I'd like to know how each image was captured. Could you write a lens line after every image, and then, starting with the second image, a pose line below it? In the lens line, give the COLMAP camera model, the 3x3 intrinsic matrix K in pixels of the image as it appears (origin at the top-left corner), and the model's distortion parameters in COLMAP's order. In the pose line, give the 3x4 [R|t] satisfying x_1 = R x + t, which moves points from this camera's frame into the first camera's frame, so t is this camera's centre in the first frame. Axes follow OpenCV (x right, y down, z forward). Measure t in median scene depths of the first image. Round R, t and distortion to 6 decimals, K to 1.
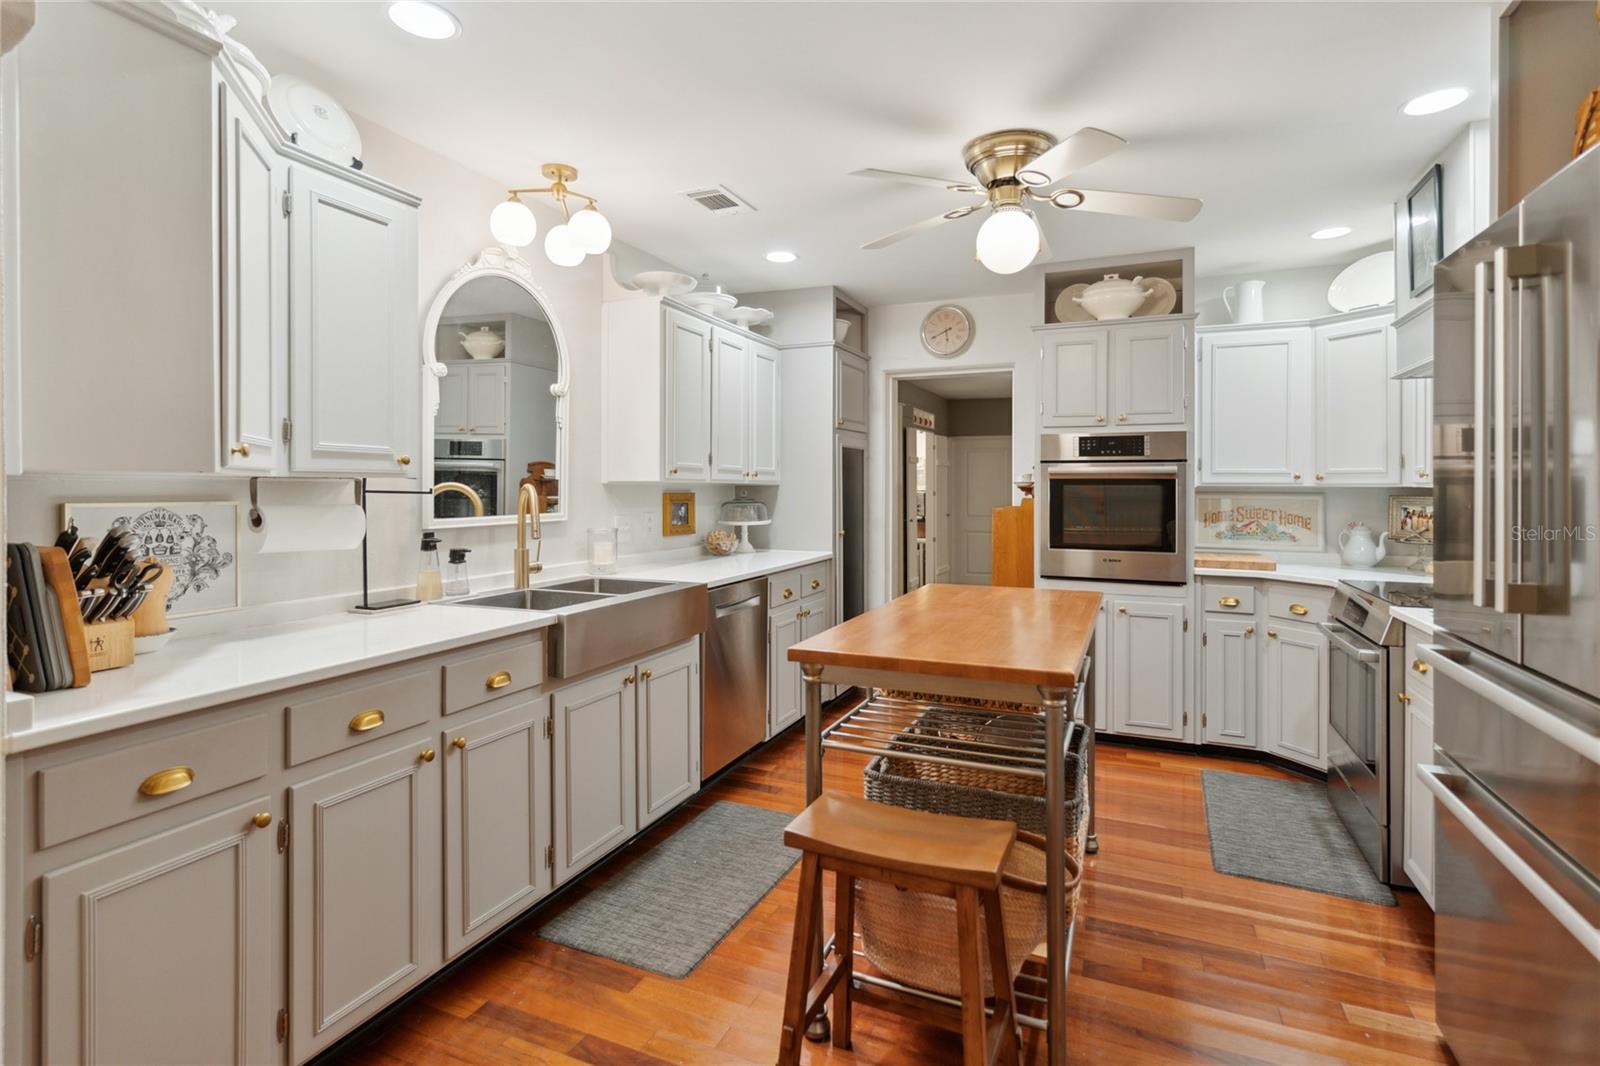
lens RADIAL K [[773.1, 0, 764.6], [0, 773.1, 491.7], [0, 0, 1]] dist [-0.004324, 0.001324]
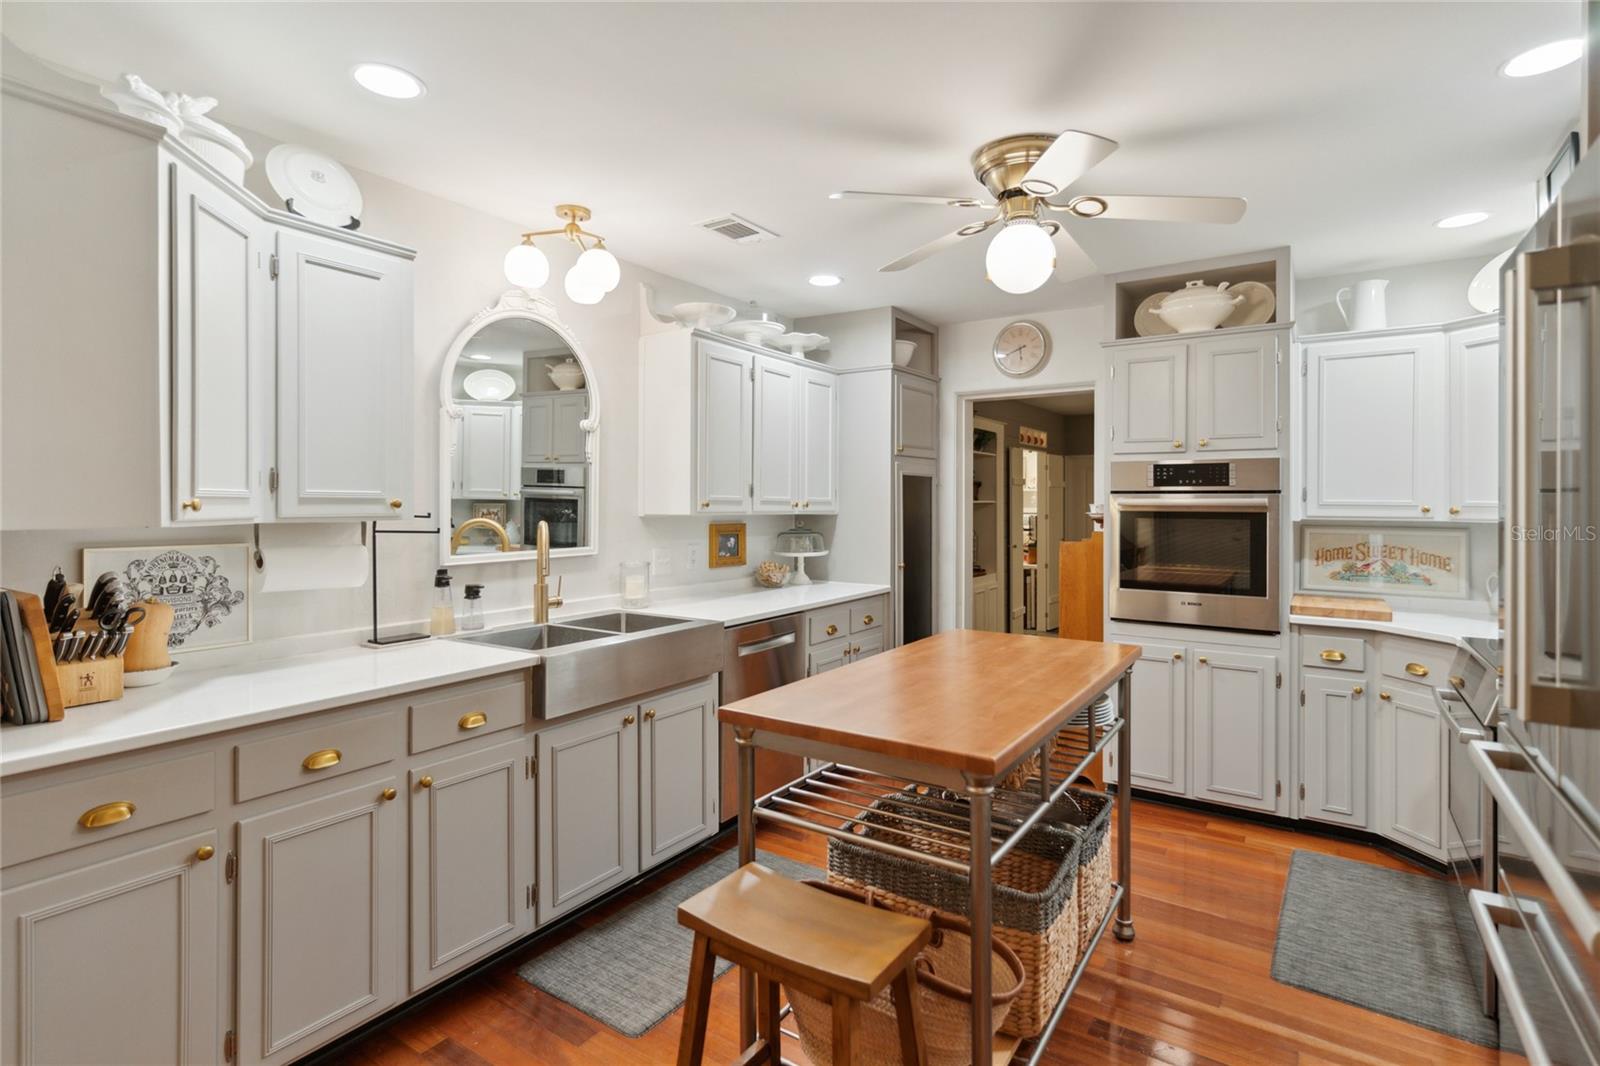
lens RADIAL K [[773.1, 0, 790.0], [0, 773.1, 503.6], [0, 0, 1]] dist [-0.004324, 0.001324]
pose [[0.984040, 0.000043, -0.177947, 0.197685], [-0.000059, 1.000000, -0.000084, -0.033501], [0.177947, 0.000093, 0.984040, 0.057256]]
